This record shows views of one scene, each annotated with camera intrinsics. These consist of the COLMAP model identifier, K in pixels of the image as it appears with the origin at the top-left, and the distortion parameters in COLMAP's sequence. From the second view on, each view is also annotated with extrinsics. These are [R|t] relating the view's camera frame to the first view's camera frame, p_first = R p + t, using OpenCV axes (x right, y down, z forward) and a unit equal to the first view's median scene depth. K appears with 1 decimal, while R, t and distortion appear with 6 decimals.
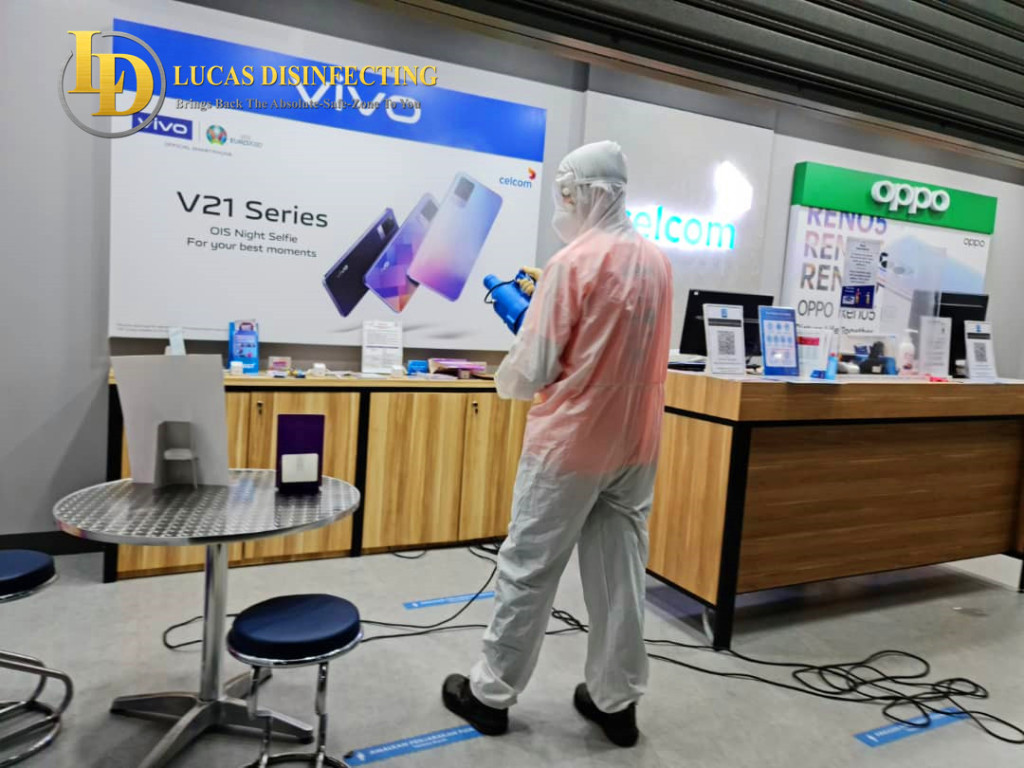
lens RADIAL K [[737.1, 0, 519.7], [0, 737.1, 378.4], [0, 0, 1]] dist [-0.000978, 0.002872]
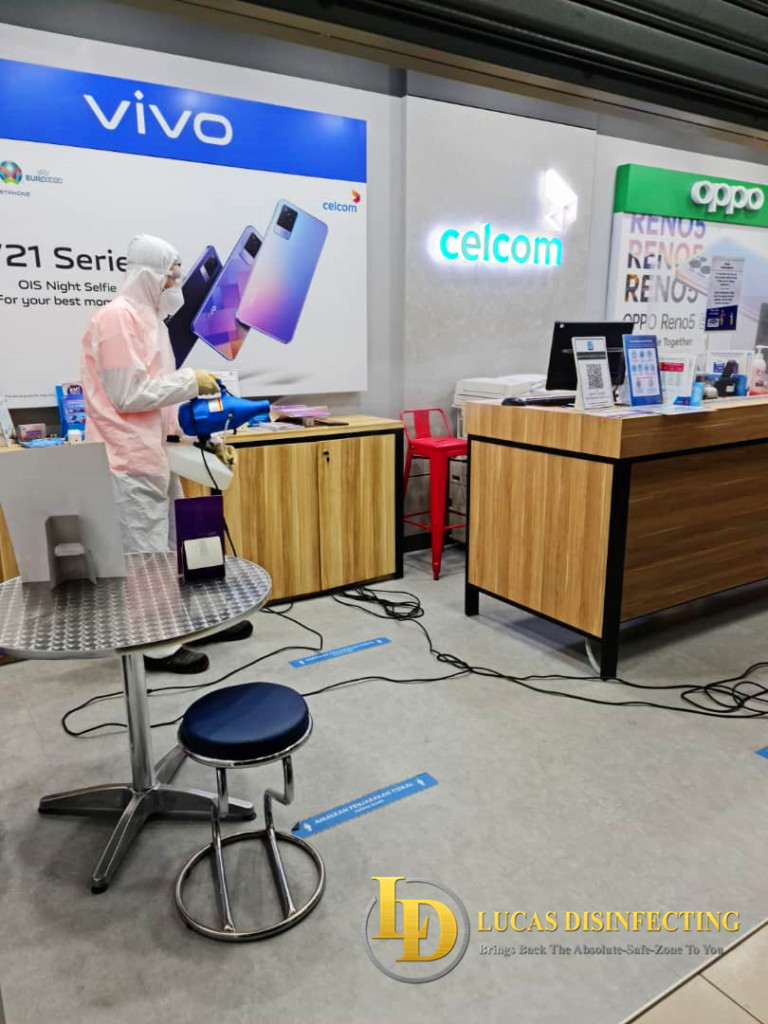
lens RADIAL K [[737.1, 0, 377.5], [0, 737.1, 521.2], [0, 0, 1]] dist [-0.000978, 0.002872]
pose [[0.993541, -0.085665, 0.074419, -0.089537], [0.072468, 0.983660, 0.164808, -0.038351], [-0.087321, -0.158350, 0.983514, 0.028281]]
